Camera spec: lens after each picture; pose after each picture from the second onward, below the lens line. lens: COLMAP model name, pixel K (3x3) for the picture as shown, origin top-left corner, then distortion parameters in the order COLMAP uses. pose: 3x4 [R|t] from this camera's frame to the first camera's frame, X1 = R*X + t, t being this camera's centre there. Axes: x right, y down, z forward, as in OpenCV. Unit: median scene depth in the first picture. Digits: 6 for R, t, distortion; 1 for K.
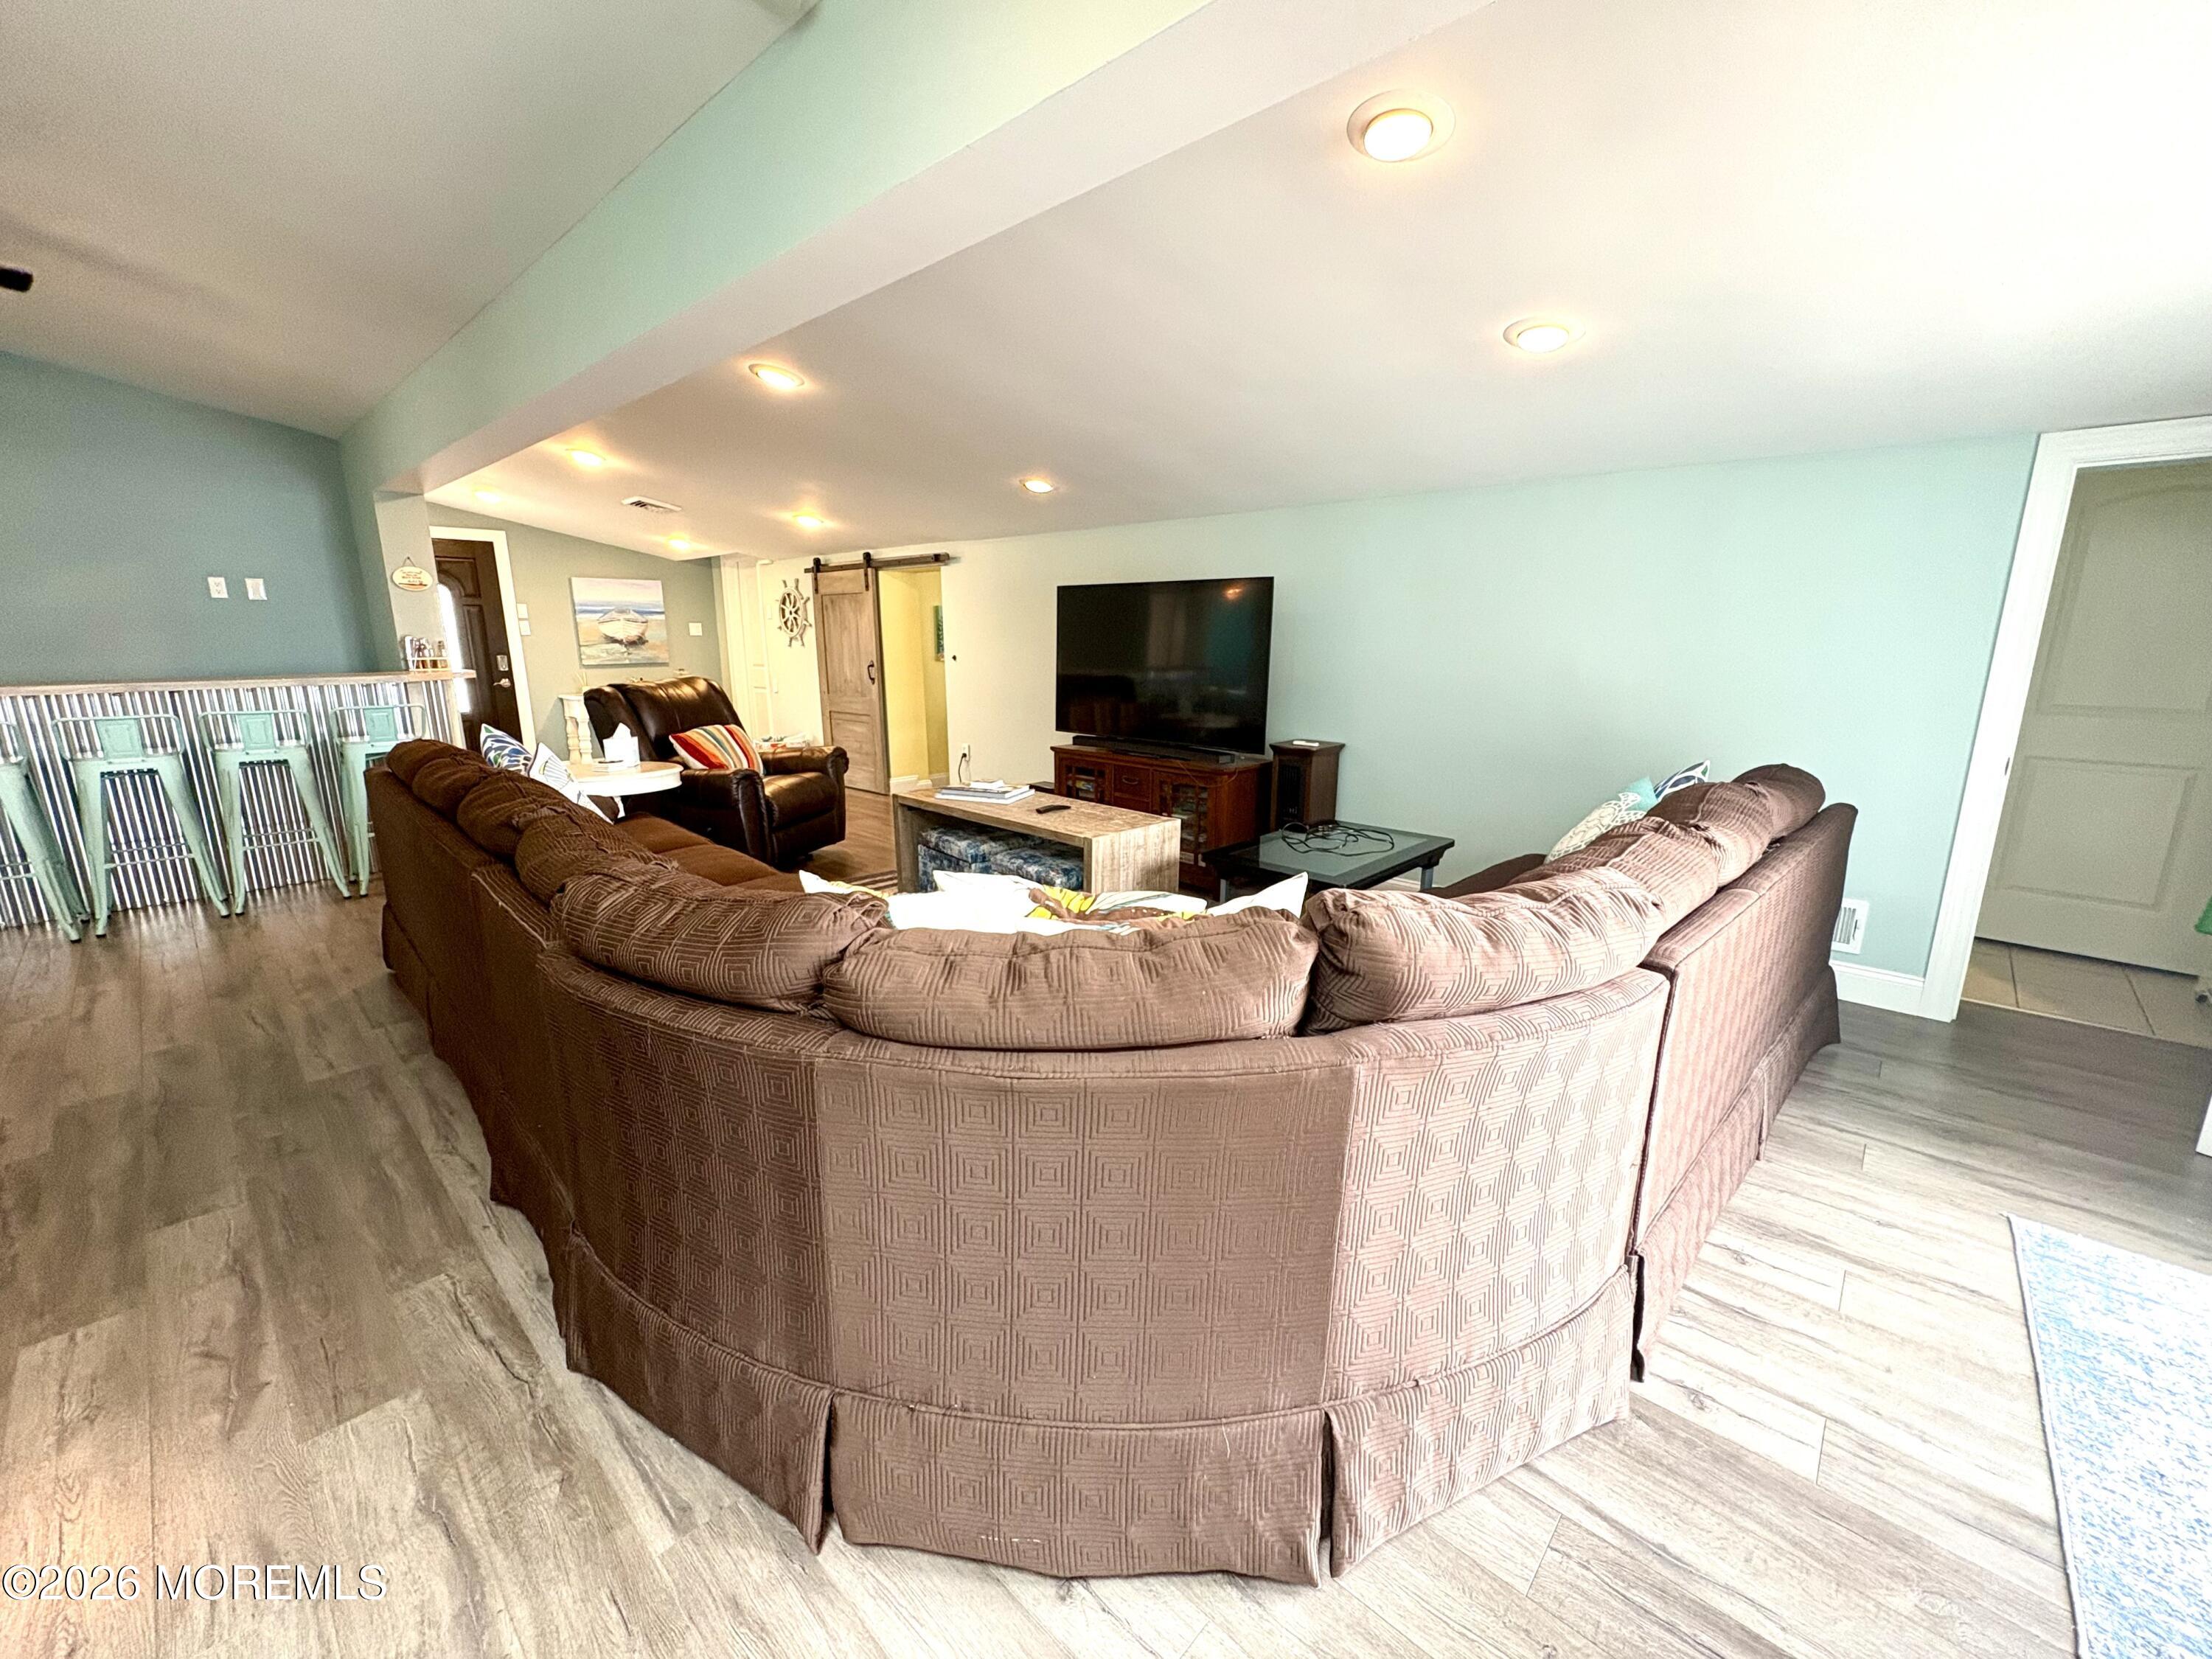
lens RADIAL K [[881.3, 0, 1105.1], [0, 881.3, 837.4], [0, 0, 1]] dist [0.001075, 0.000046]
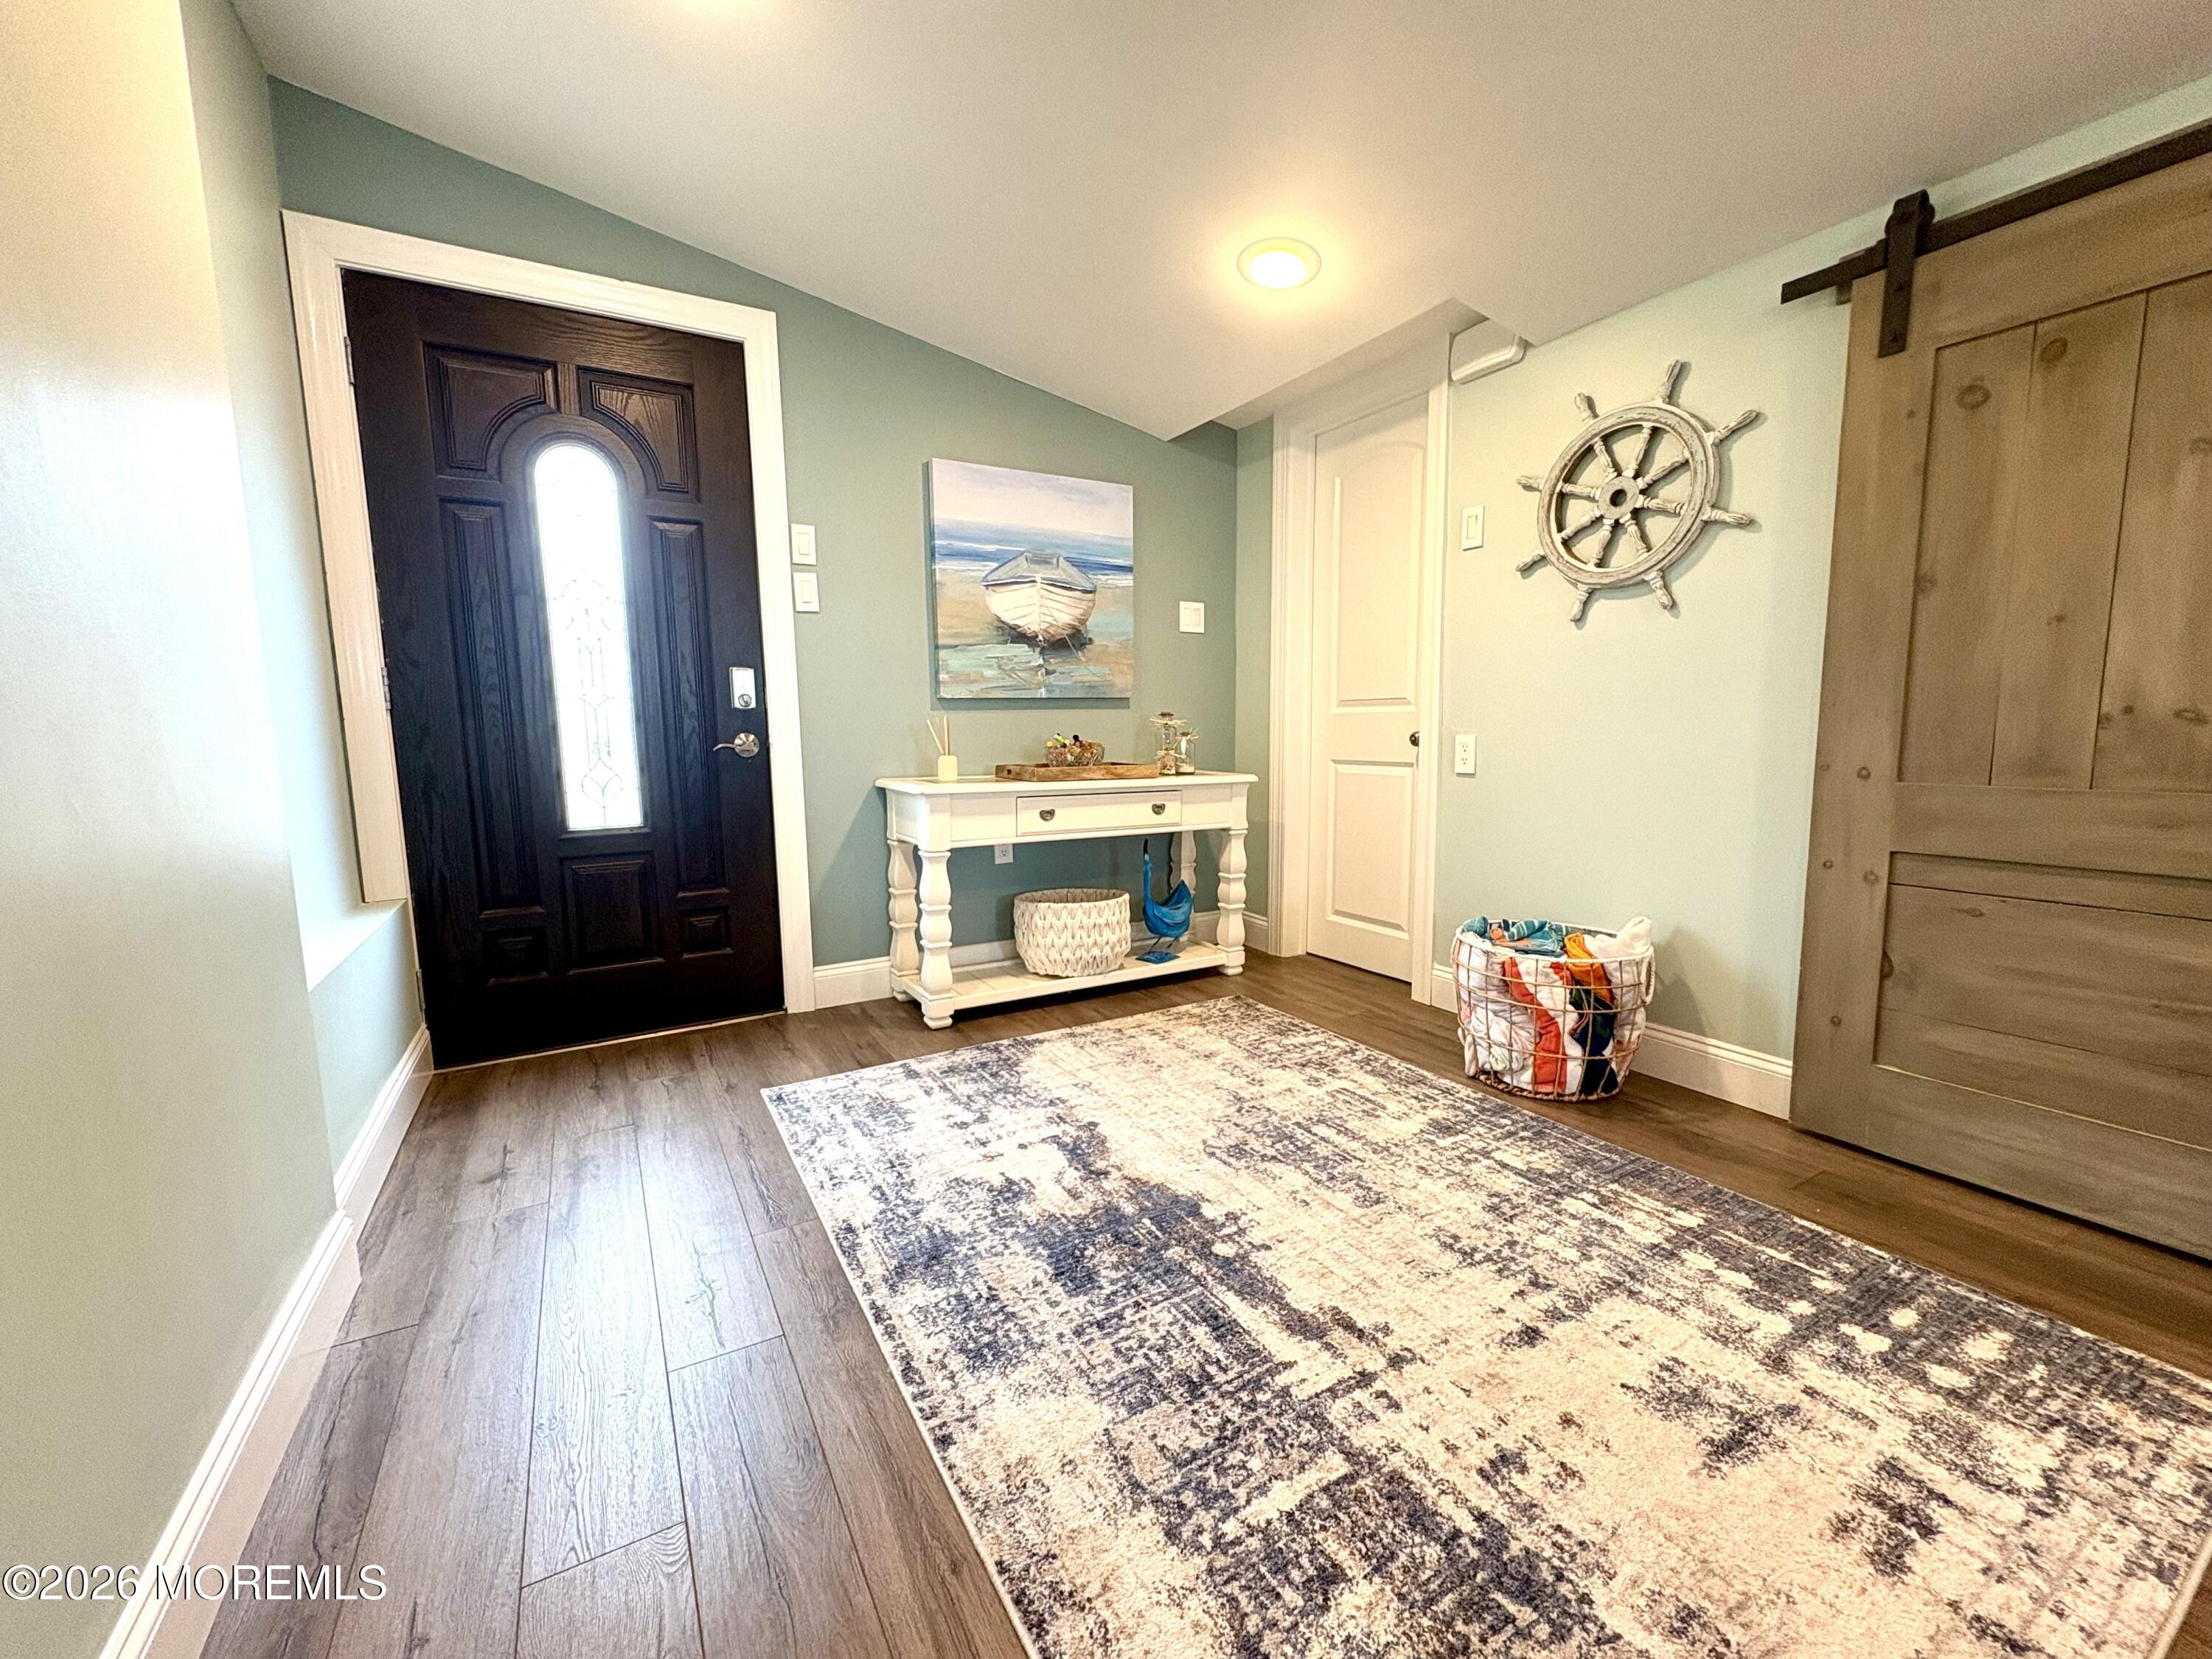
lens RADIAL K [[881.3, 0, 1110.4], [0, 881.3, 833.3], [0, 0, 1]] dist [0.001075, 0.000046]
pose [[0.958698, 0.022486, -0.283536, -0.439714], [-0.050777, 0.994386, -0.092829, -0.114604], [0.279857, 0.103392, 0.954458, 0.708684]]
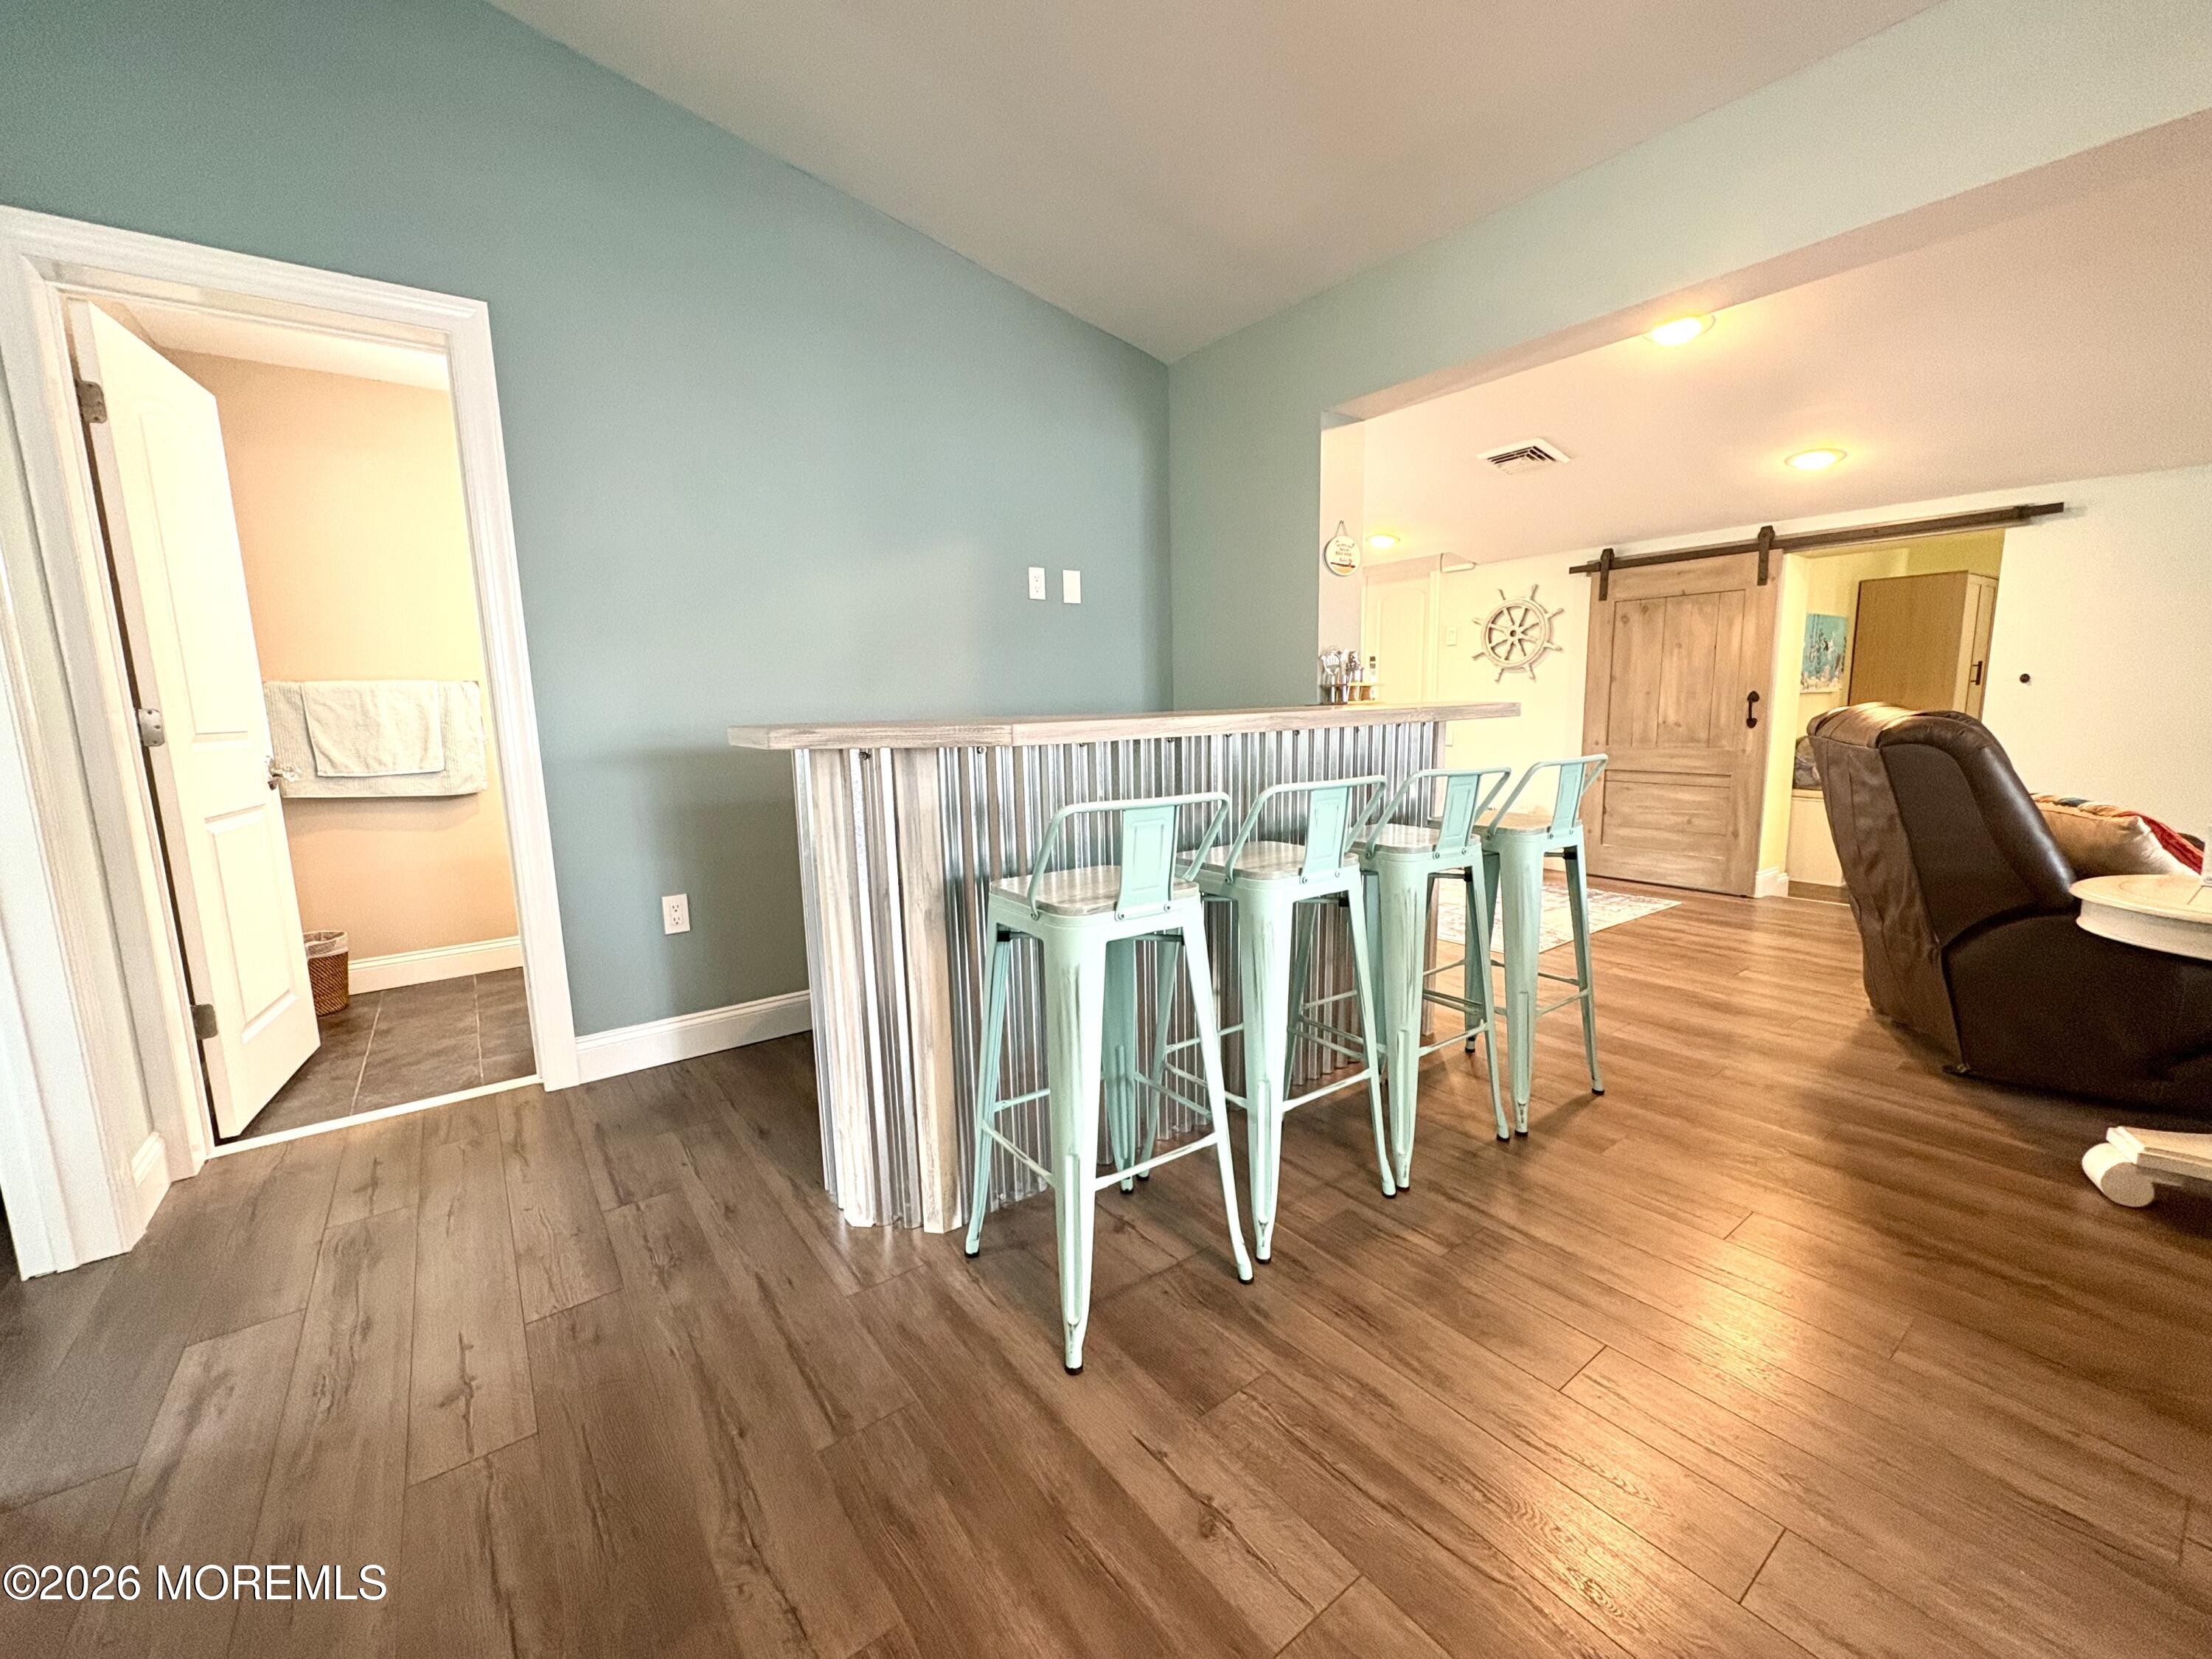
lens RADIAL K [[881.3, 0, 1101.0], [0, 881.3, 831.8], [0, 0, 1]] dist [0.001075, 0.000046]
pose [[0.982846, 0.008793, -0.184217, -0.562438], [-0.022343, 0.997183, -0.071605, -0.037371], [0.183068, 0.074493, 0.980274, 0.259902]]
